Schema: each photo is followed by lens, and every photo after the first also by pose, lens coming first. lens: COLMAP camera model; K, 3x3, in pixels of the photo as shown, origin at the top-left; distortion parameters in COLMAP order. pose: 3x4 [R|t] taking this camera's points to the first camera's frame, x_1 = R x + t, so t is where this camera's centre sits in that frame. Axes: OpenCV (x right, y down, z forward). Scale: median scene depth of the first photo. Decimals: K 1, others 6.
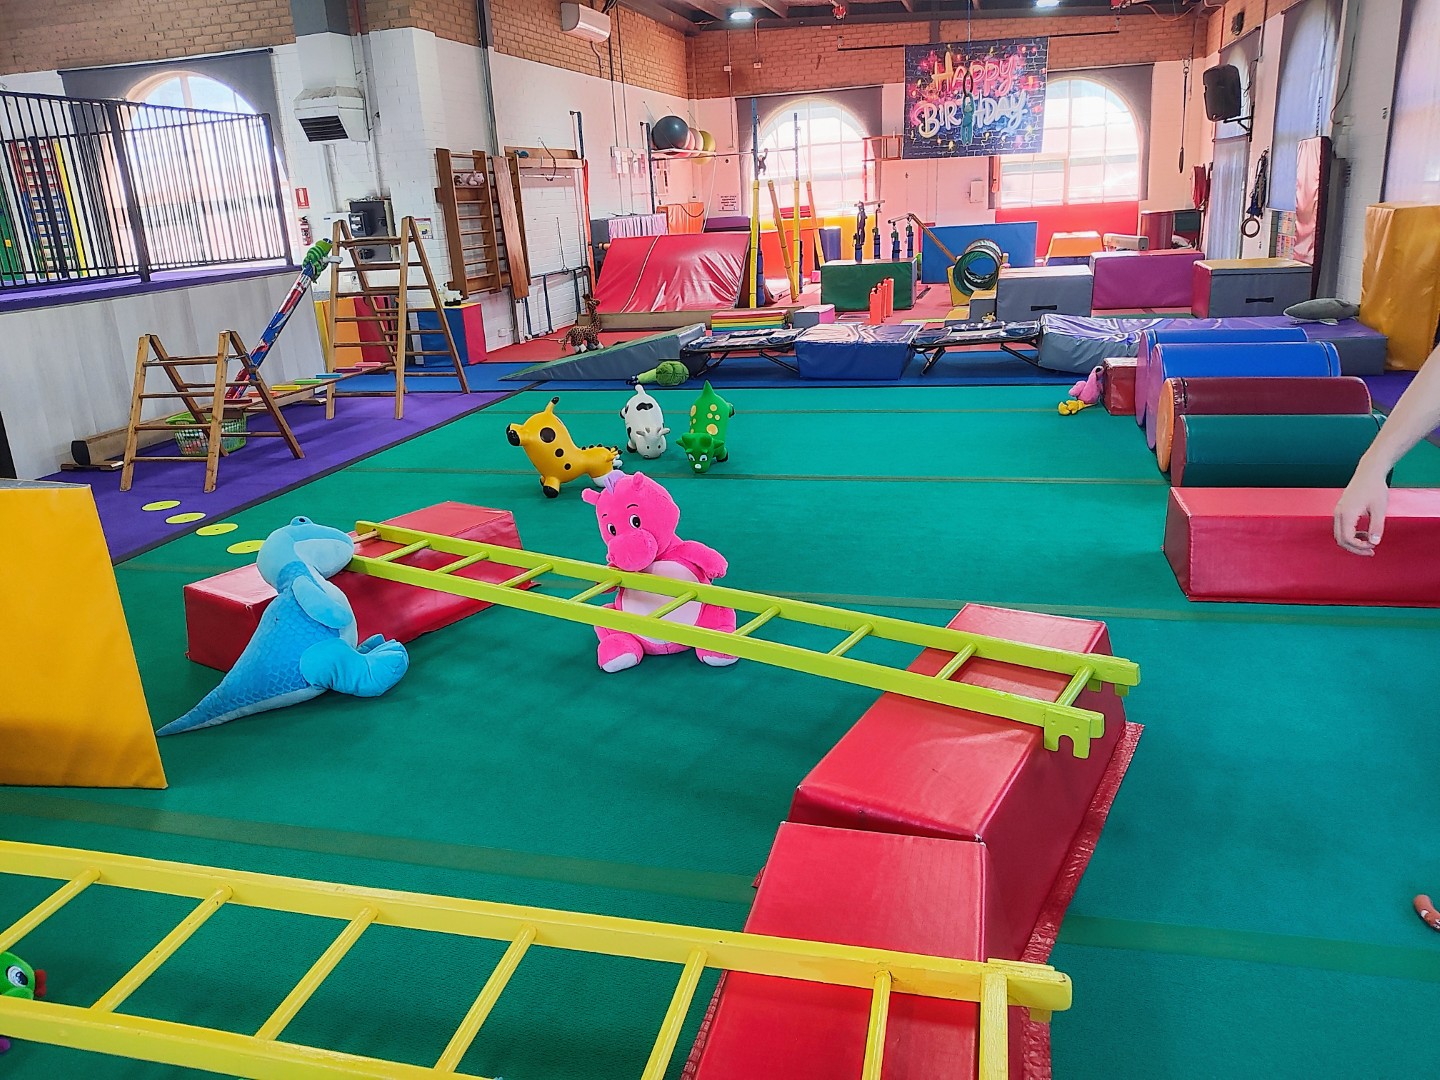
lens RADIAL K [[1049.7, 0, 704.2], [0, 1049.7, 534.3], [0, 0, 1]] dist [0.002850, -0.030518]
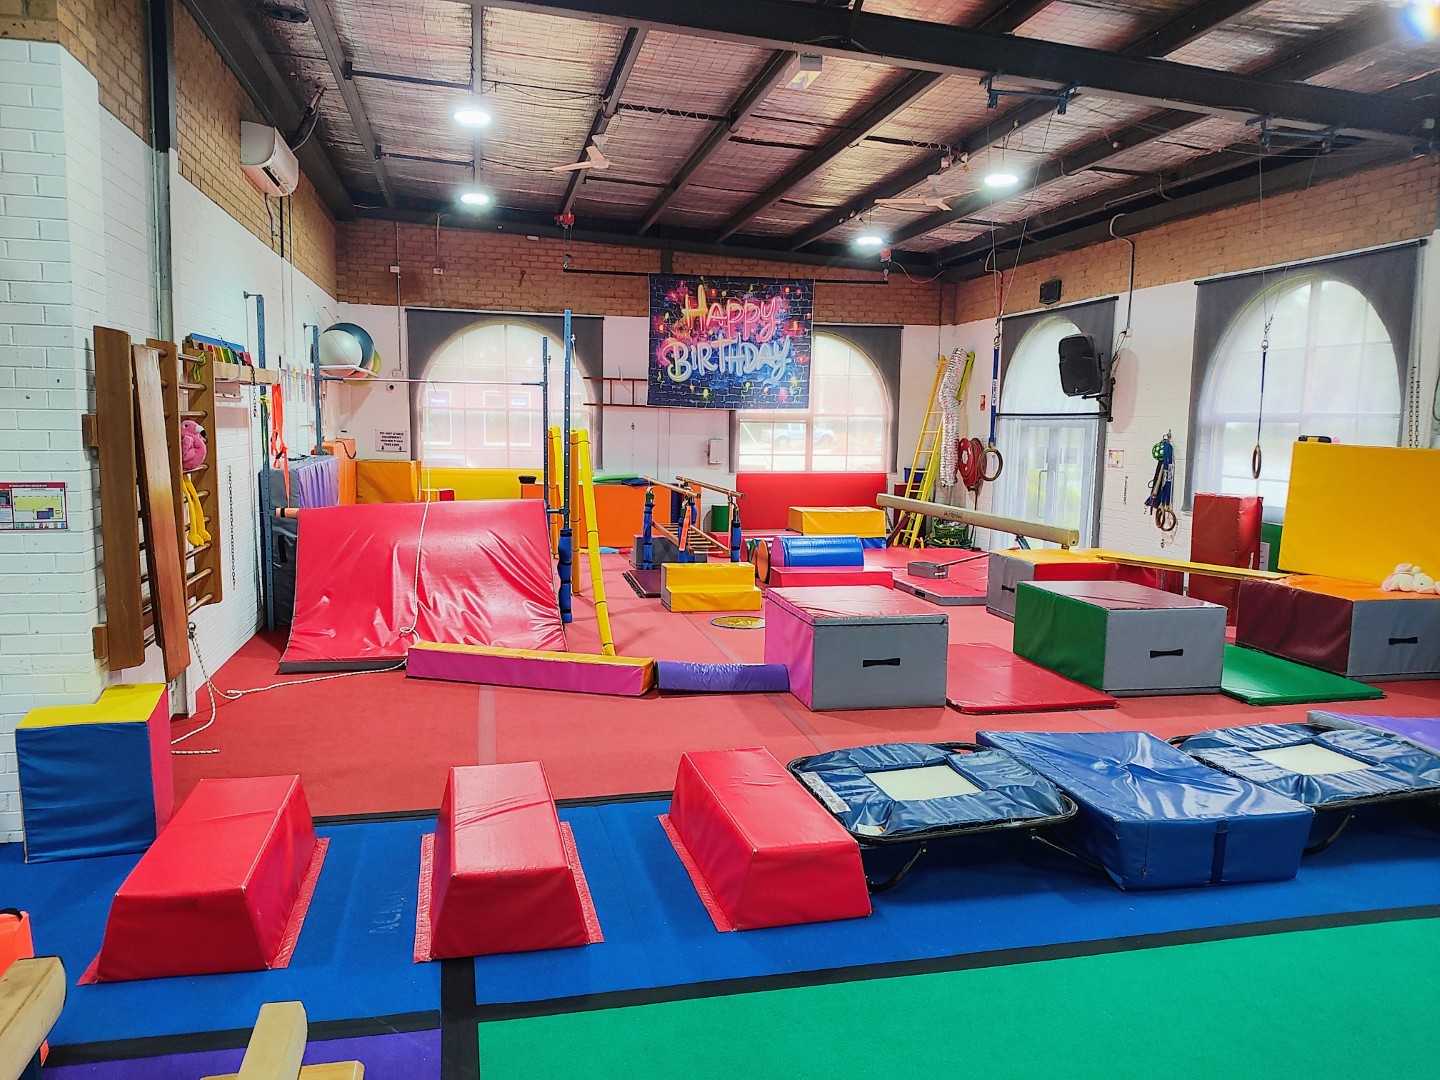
lens RADIAL K [[1049.7, 0, 722.9], [0, 1049.7, 558.6], [0, 0, 1]] dist [0.002850, -0.030518]
pose [[0.883704, 0.007506, 0.467985, -0.133010], [0.081275, 0.982220, -0.169228, -0.107181], [-0.460935, 0.187583, 0.867382, 0.312451]]
